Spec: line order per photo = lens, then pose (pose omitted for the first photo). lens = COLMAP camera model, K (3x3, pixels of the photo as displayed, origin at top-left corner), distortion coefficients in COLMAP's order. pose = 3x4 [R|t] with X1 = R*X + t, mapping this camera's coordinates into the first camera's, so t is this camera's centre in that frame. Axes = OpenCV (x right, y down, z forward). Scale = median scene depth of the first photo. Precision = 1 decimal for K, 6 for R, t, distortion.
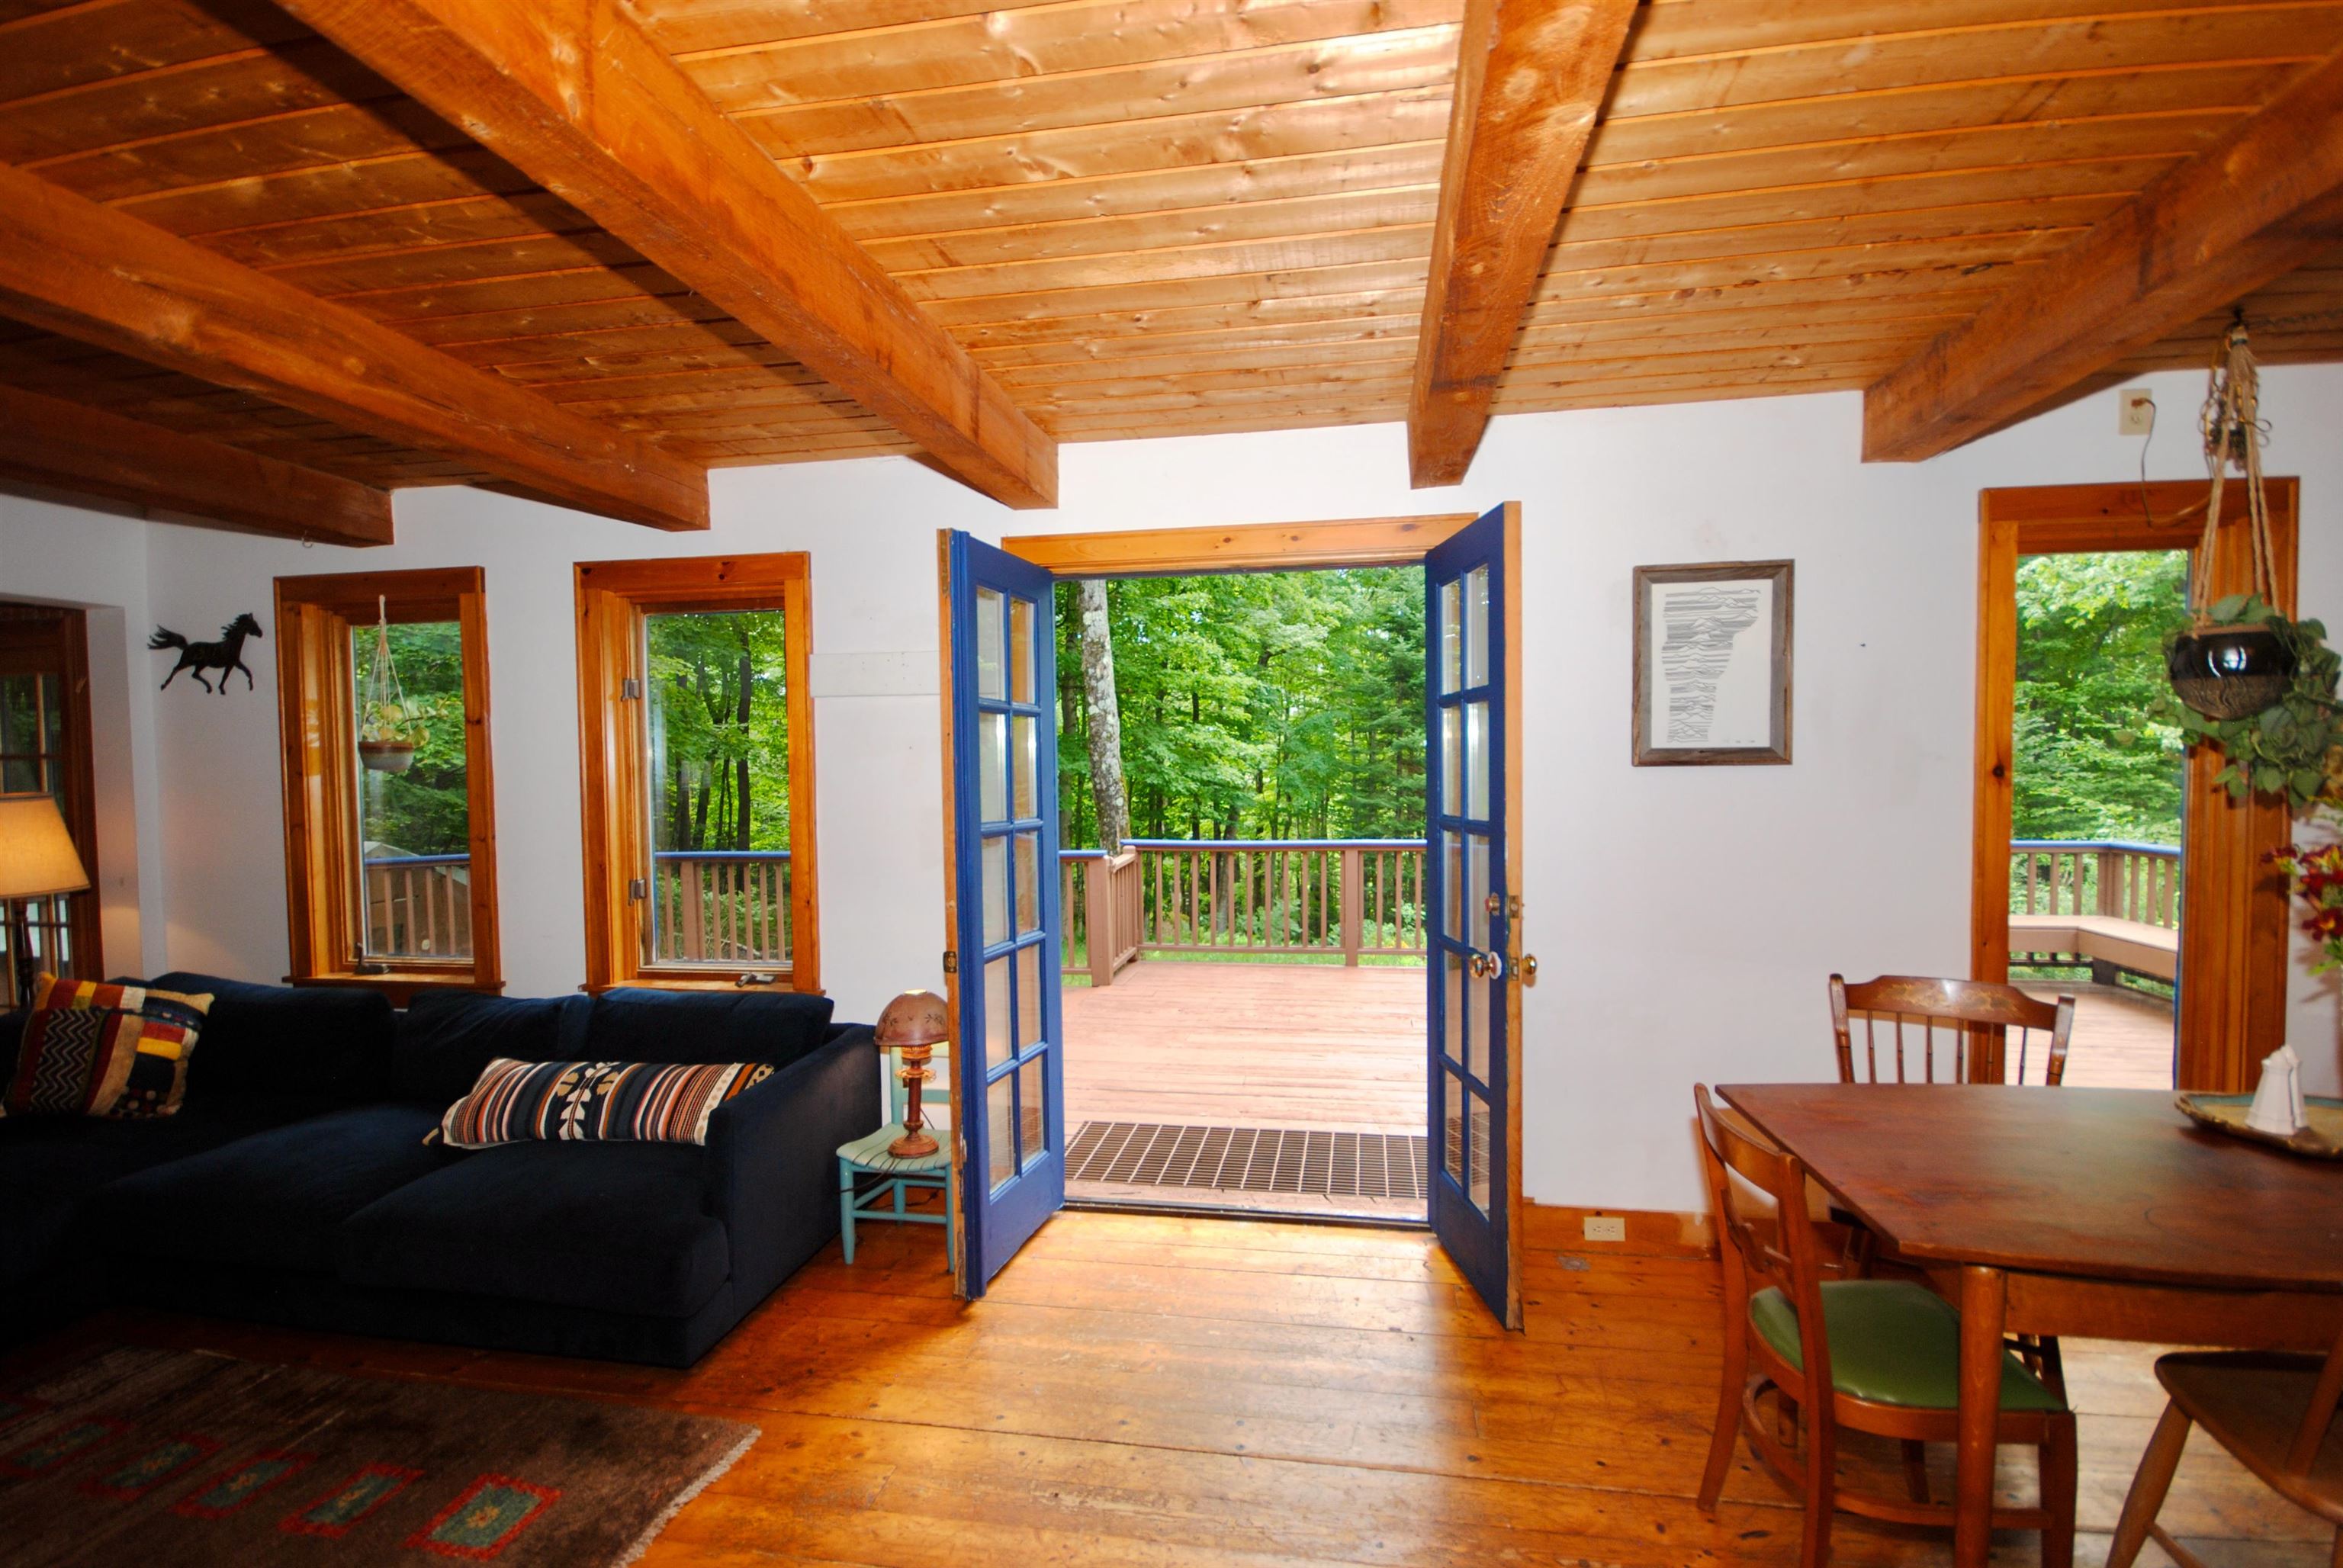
lens RADIAL K [[1036.5, 0, 1182.4], [0, 1036.5, 803.0], [0, 0, 1]] dist [-0.005487, -0.002172]
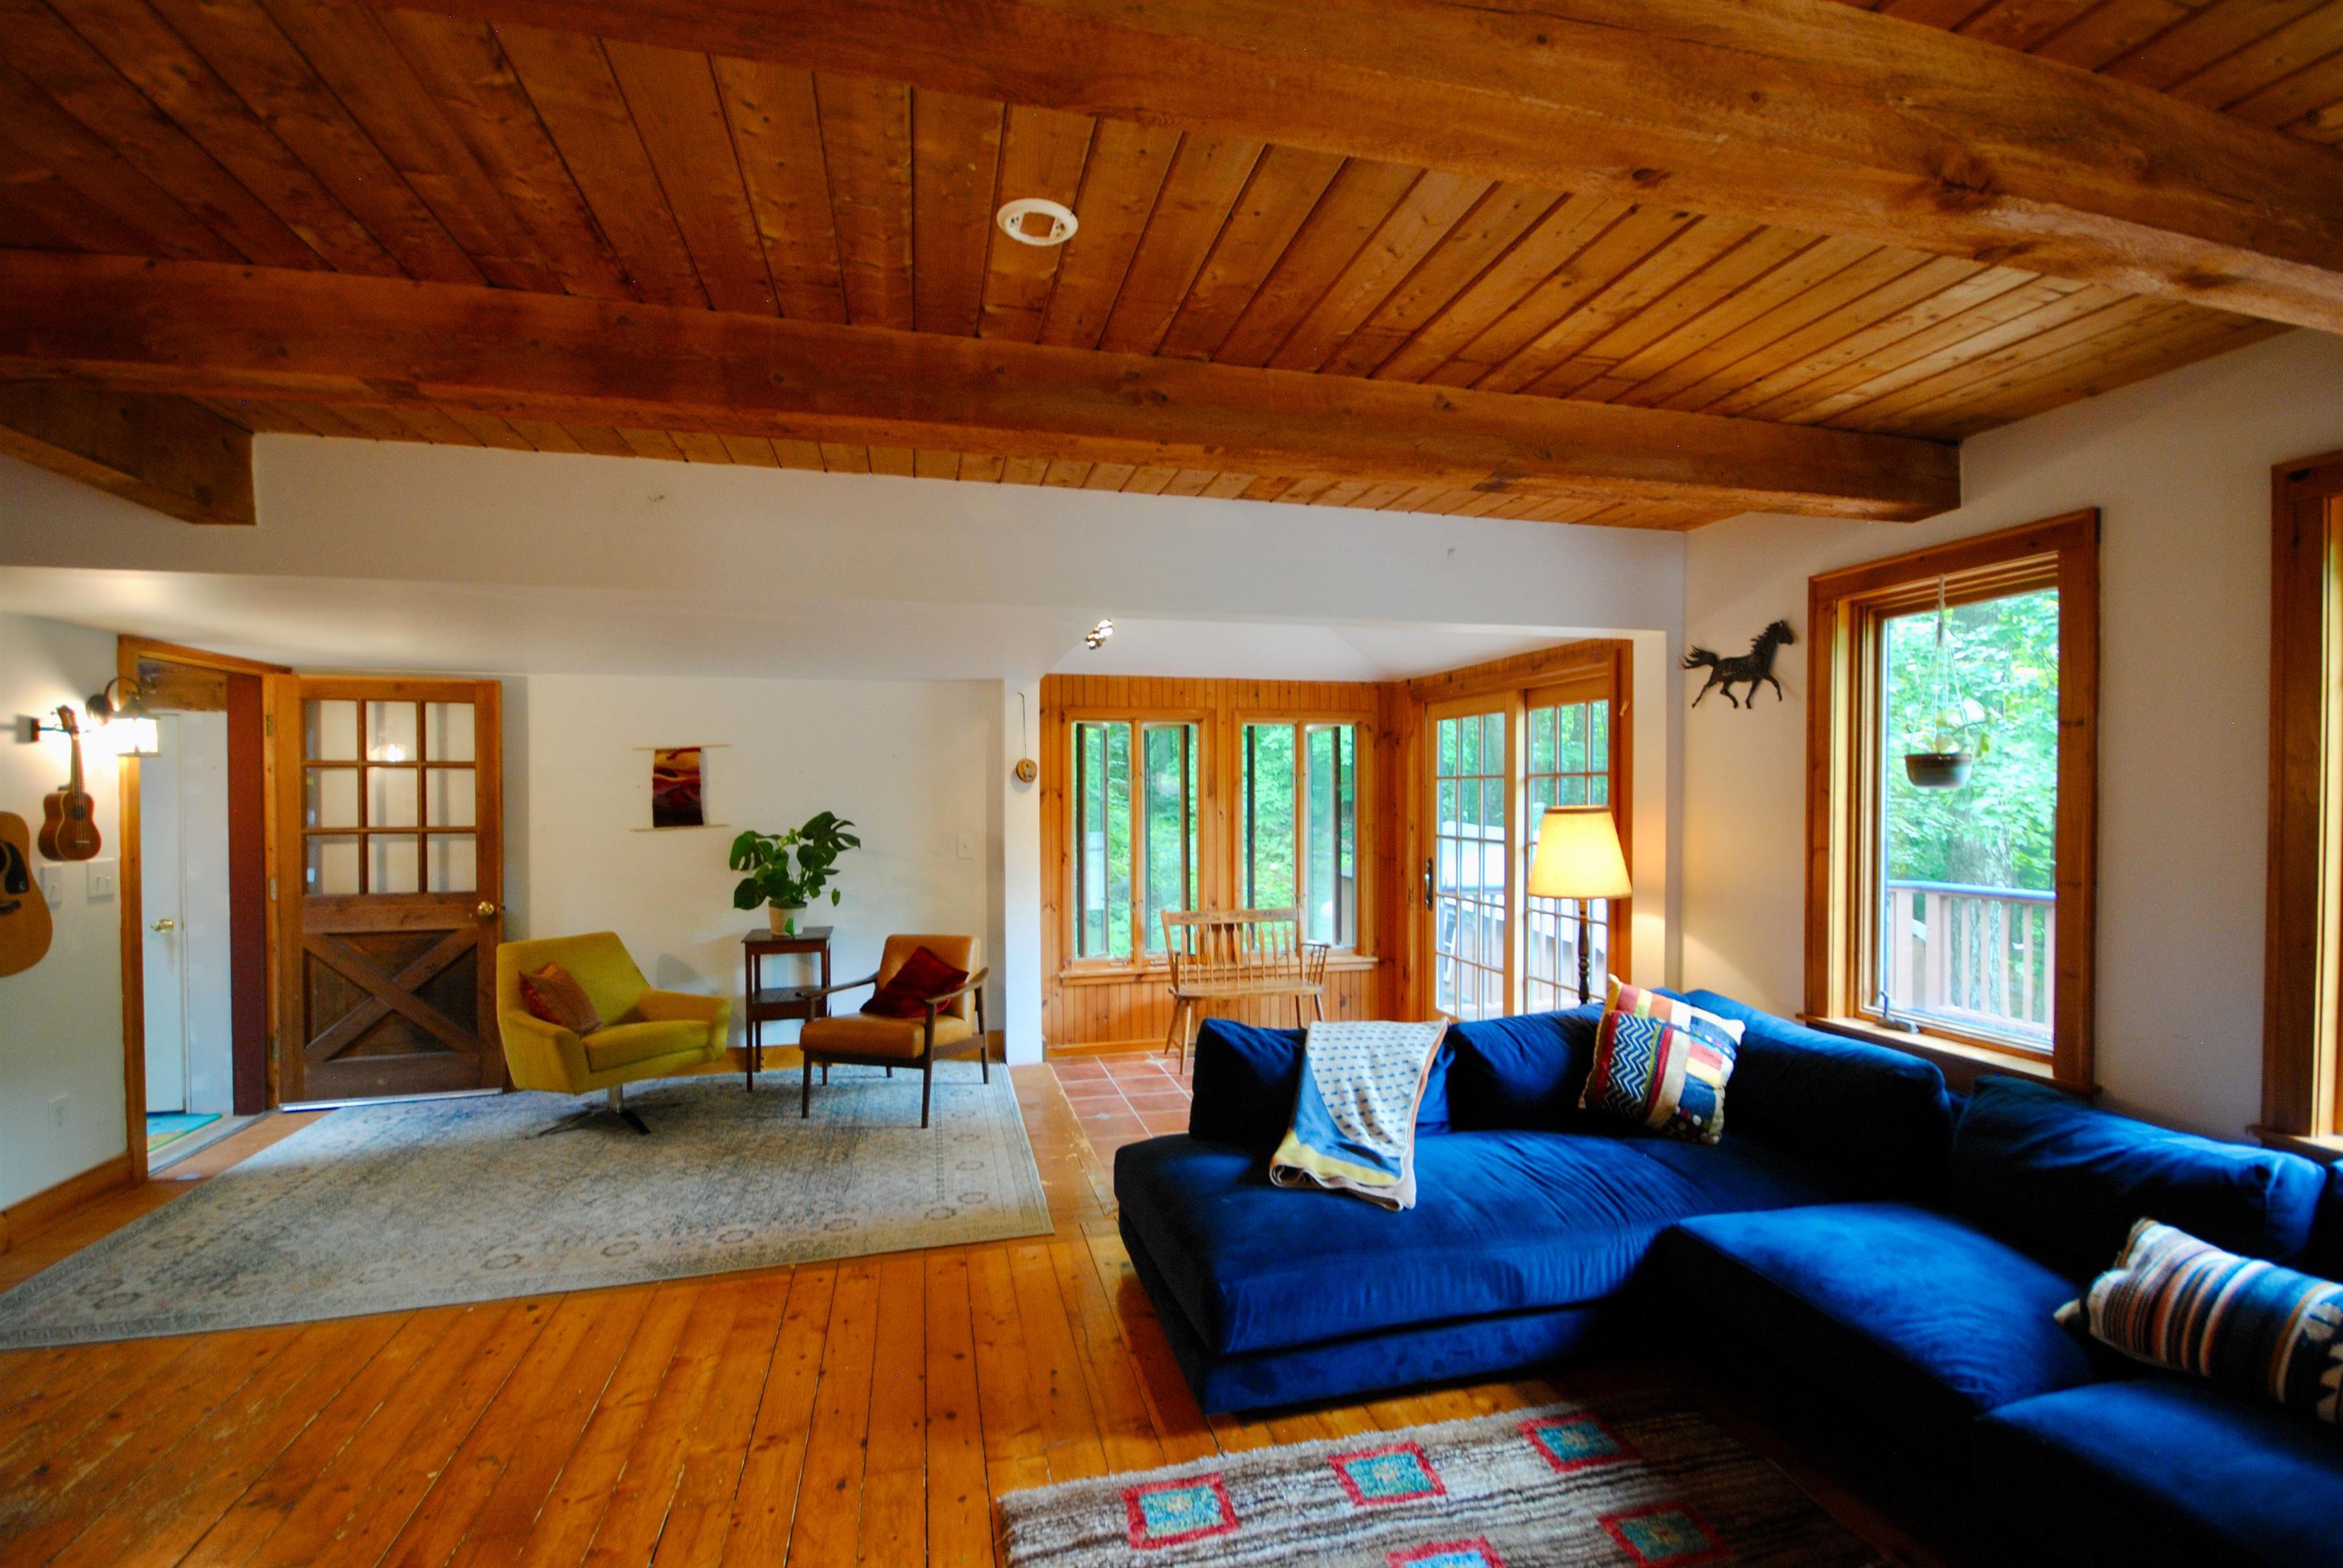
lens RADIAL K [[1036.5, 0, 1178.2], [0, 1036.5, 796.2], [0, 0, 1]] dist [-0.005487, -0.002172]
pose [[0.399305, 0.012967, -0.916727, -0.267460], [-0.036791, 0.999321, -0.001890, -0.001887], [0.916080, 0.034482, 0.399511, 0.129976]]
